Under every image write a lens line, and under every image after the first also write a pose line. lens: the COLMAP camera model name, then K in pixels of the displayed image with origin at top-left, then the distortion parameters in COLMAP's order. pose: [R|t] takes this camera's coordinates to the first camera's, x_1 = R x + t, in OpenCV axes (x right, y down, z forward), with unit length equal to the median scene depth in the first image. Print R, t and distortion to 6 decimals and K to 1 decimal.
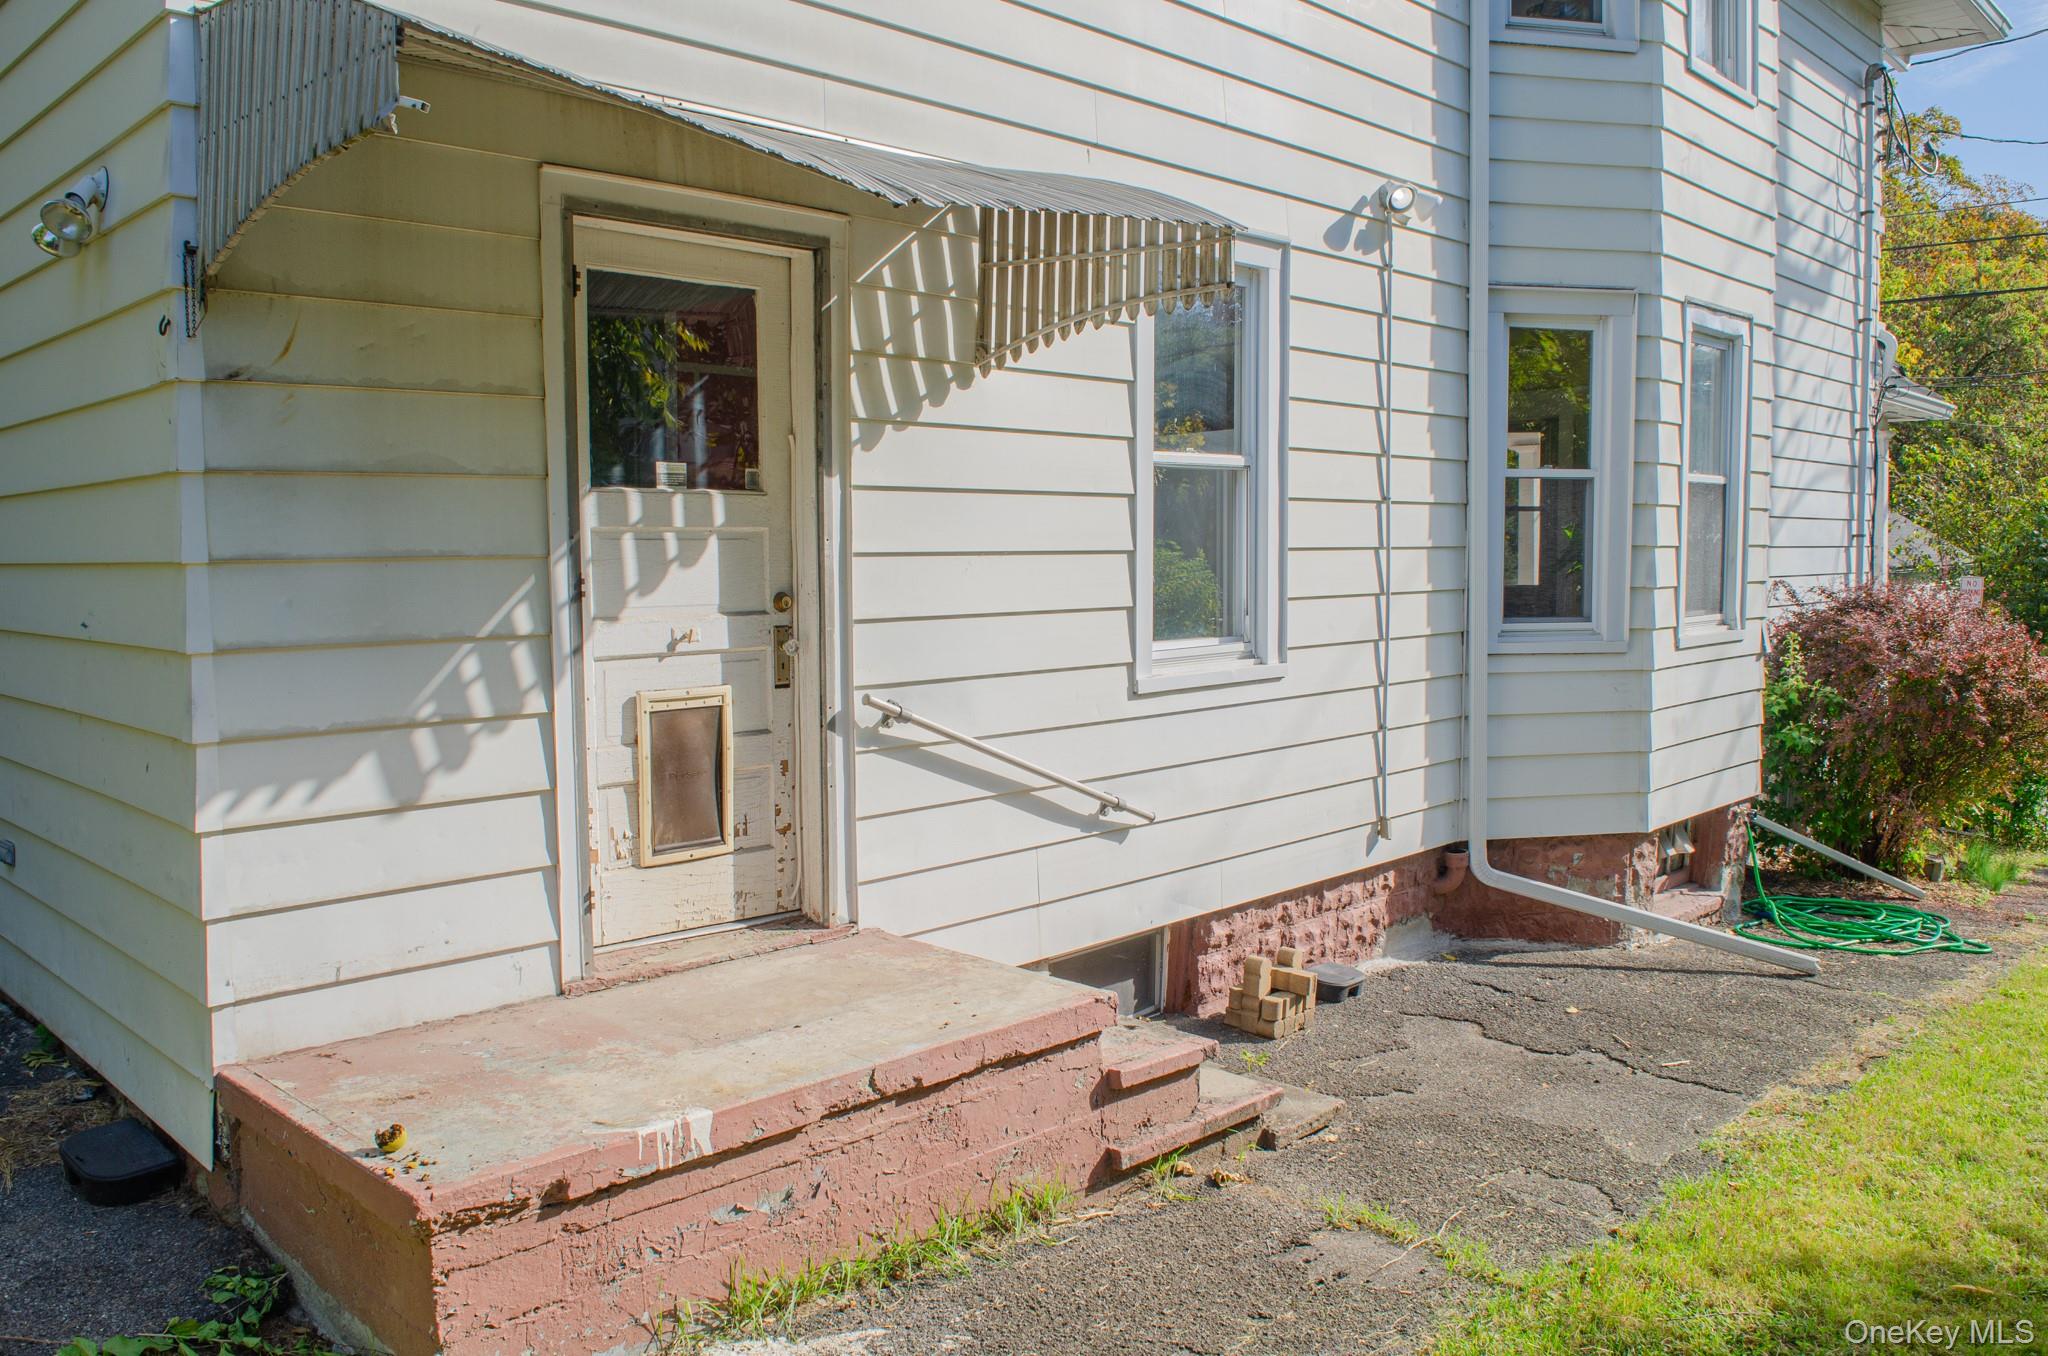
lens RADIAL K [[1612.7, 0, 1028.4], [0, 1612.7, 689.0], [0, 0, 1]] dist [-0.093650, 0.024542]
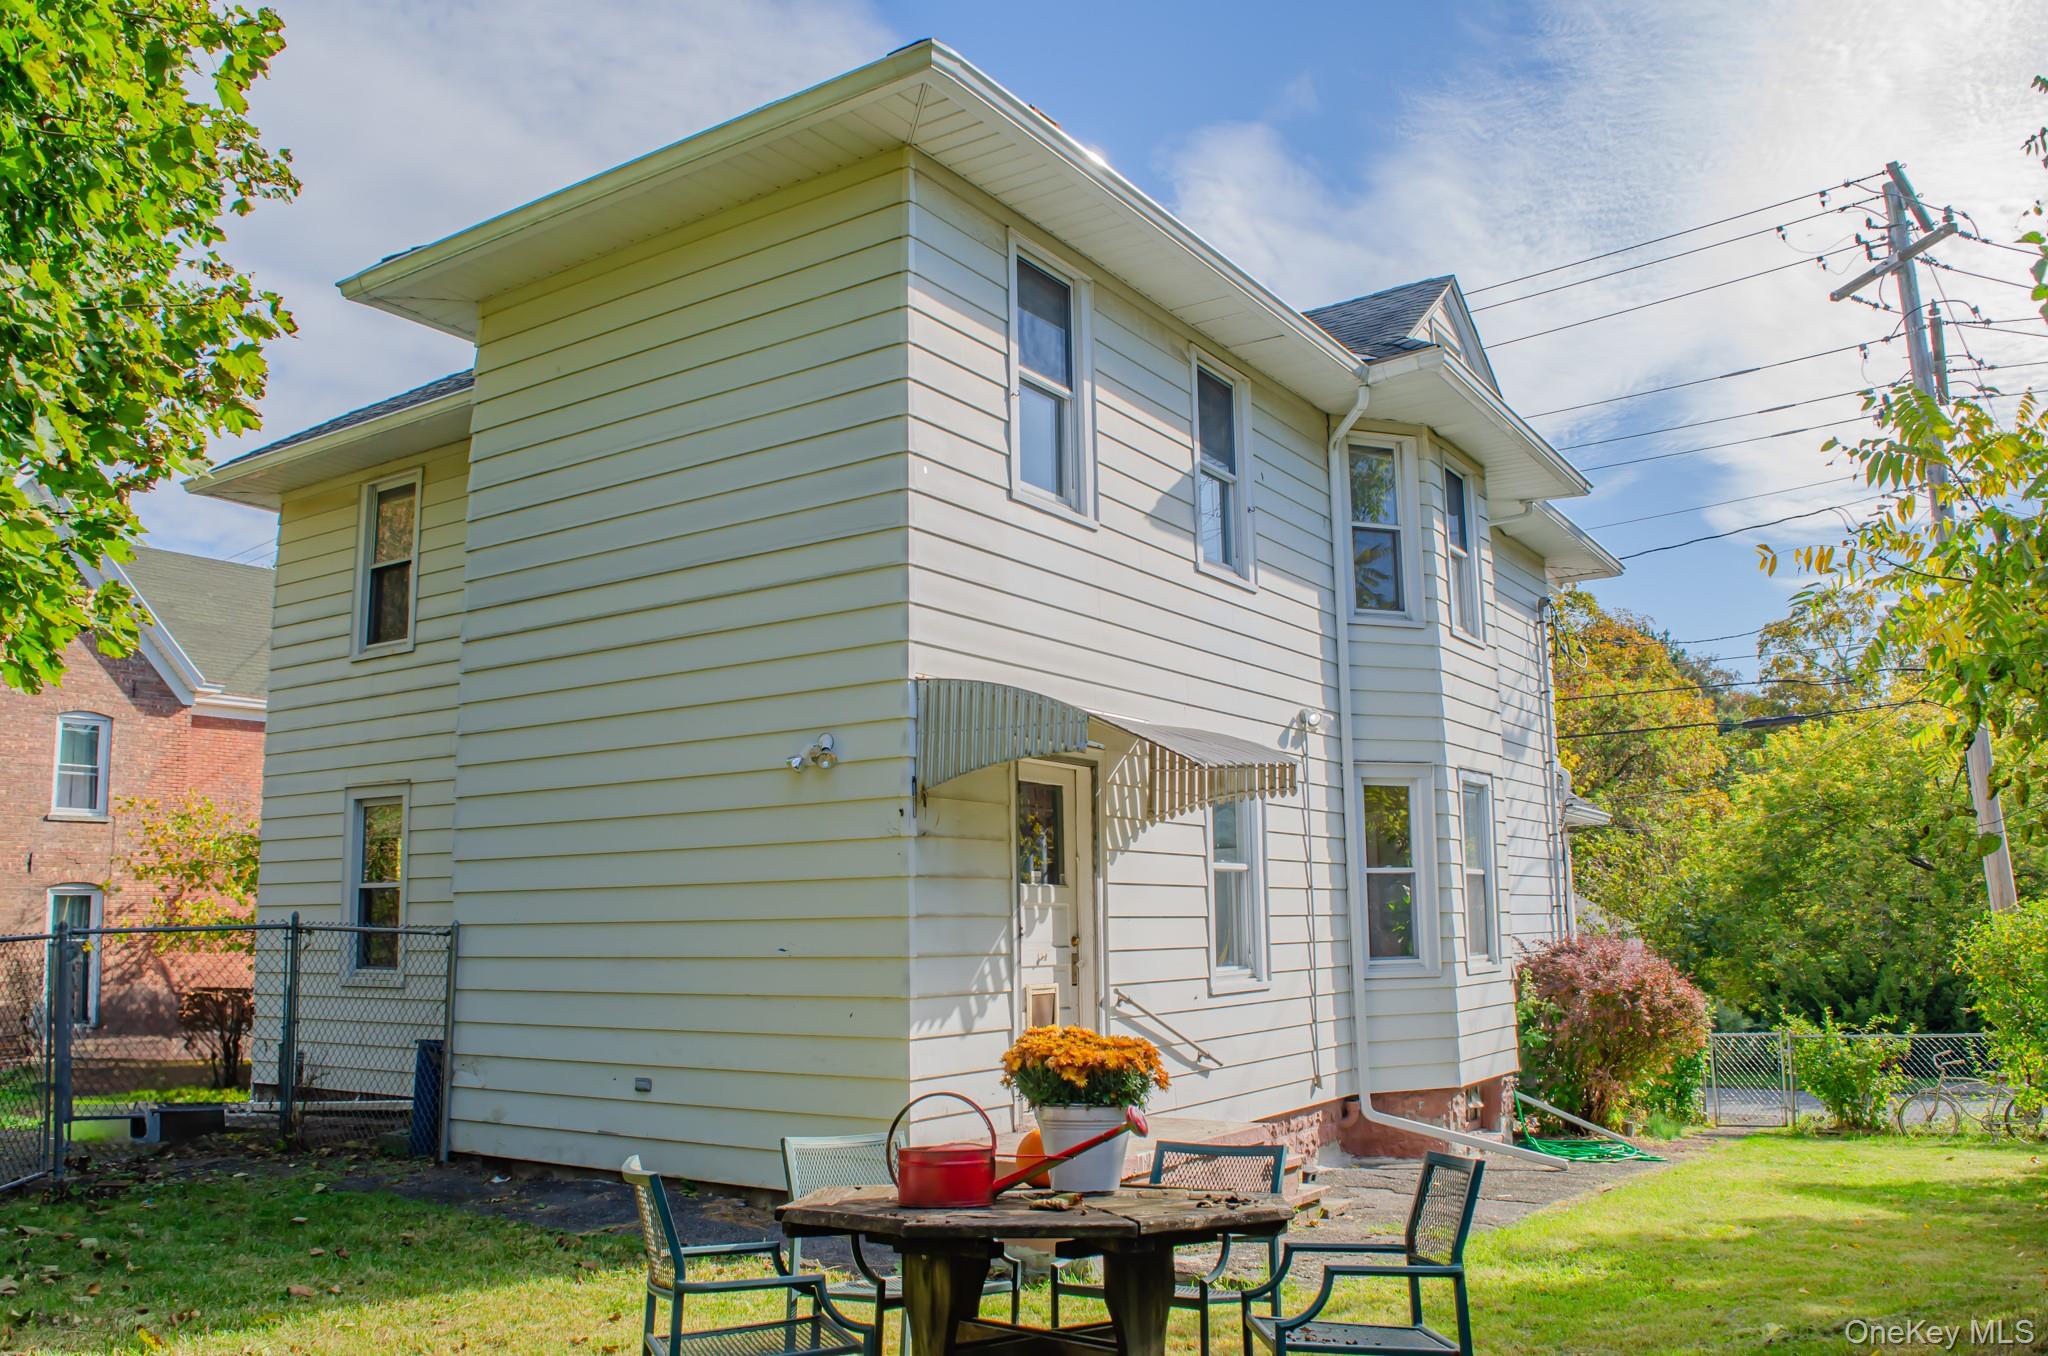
lens RADIAL K [[1612.7, 0, 1023.7], [0, 1612.7, 679.5], [0, 0, 1]] dist [-0.093650, 0.024542]
pose [[0.984074, 0.019923, 0.176639, -0.377984], [0.023536, 0.970347, -0.240566, 0.071373], [-0.176194, 0.240892, 0.954425, -0.631721]]
